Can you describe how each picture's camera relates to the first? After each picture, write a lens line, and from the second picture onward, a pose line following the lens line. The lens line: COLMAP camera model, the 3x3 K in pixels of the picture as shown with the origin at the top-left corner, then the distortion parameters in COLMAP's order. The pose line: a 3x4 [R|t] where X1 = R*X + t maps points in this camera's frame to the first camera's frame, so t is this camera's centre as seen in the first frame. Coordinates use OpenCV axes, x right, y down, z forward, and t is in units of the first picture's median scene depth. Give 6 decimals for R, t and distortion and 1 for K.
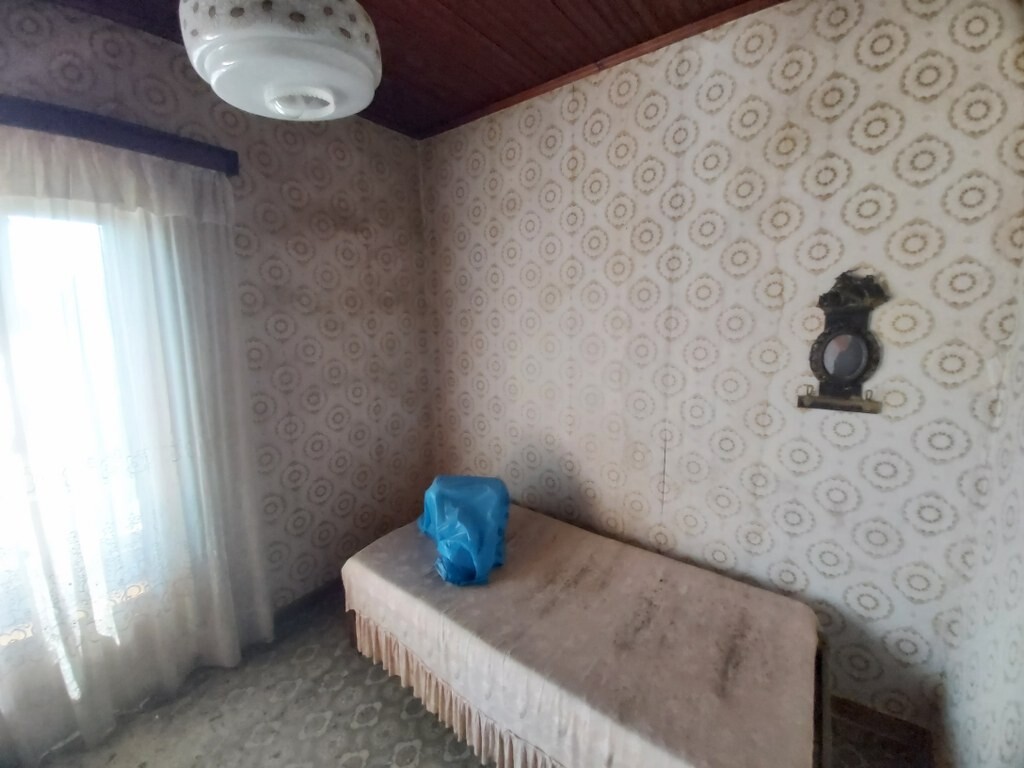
lens RADIAL K [[409.2, 0, 509.1], [0, 409.2, 377.1], [0, 0, 1]] dist [0.003543, -0.000279]
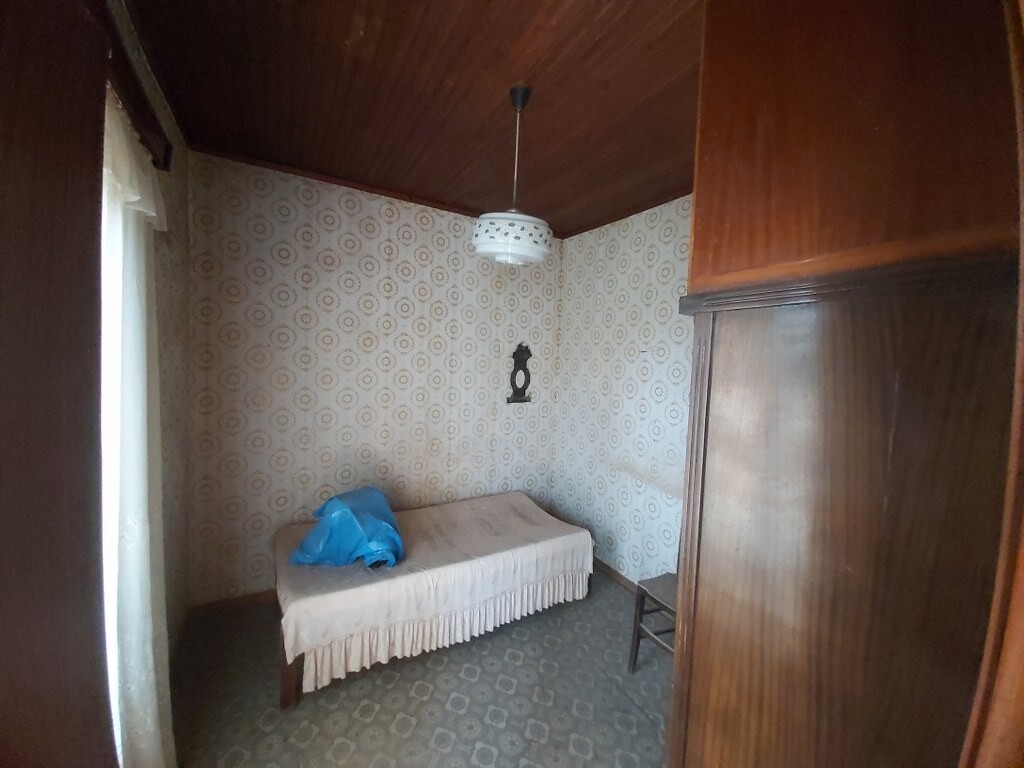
lens RADIAL K [[409.2, 0, 511.0], [0, 409.2, 389.4], [0, 0, 1]] dist [0.003543, -0.000279]
pose [[0.379802, -0.032288, 0.924504, -1.155971], [0.108933, 0.993998, -0.010036, 0.023813], [-0.918632, 0.104520, 0.381040, 0.132698]]
